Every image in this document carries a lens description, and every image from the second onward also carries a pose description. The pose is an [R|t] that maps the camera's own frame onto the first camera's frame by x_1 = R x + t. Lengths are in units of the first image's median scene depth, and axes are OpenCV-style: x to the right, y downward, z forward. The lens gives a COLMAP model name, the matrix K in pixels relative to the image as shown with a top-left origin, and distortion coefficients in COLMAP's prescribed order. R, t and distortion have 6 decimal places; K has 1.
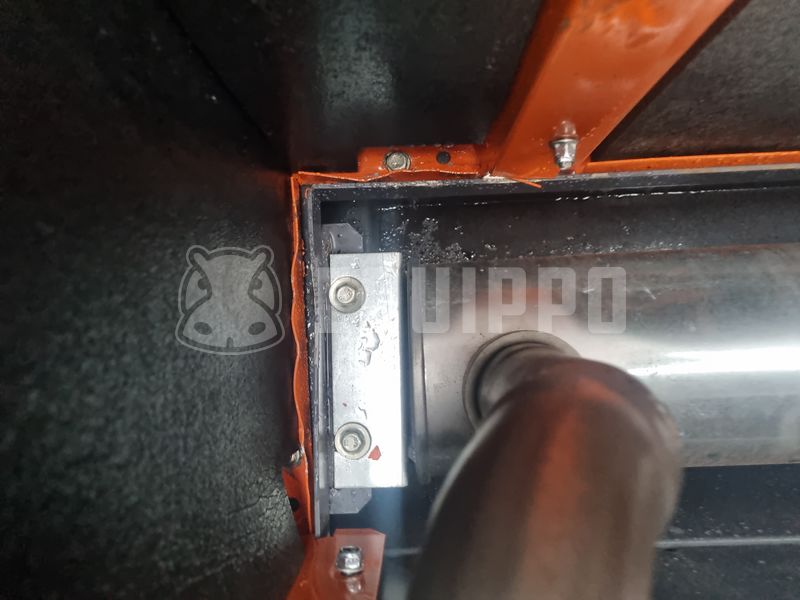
lens RADIAL K [[608.4, 0, 396.5], [0, 608.4, 298.8], [0, 0, 1]] dist [0.034824, -0.015249]
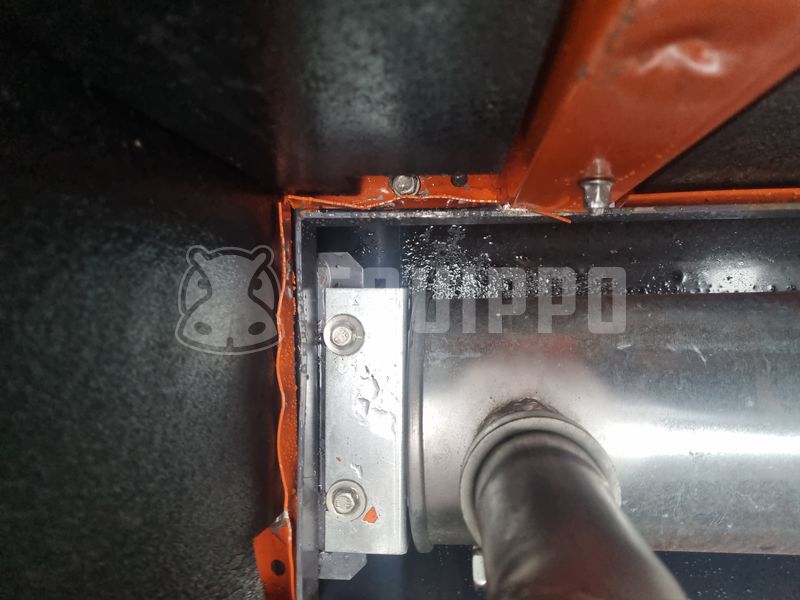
lens RADIAL K [[608.4, 0, 403.1], [0, 608.4, 301.2], [0, 0, 1]] dist [0.034824, -0.015249]
pose [[0.997350, 0.029064, -0.066697, 0.064404], [-0.025358, 0.998122, 0.055757, -0.112537], [0.068192, -0.053918, 0.996214, 0.142487]]
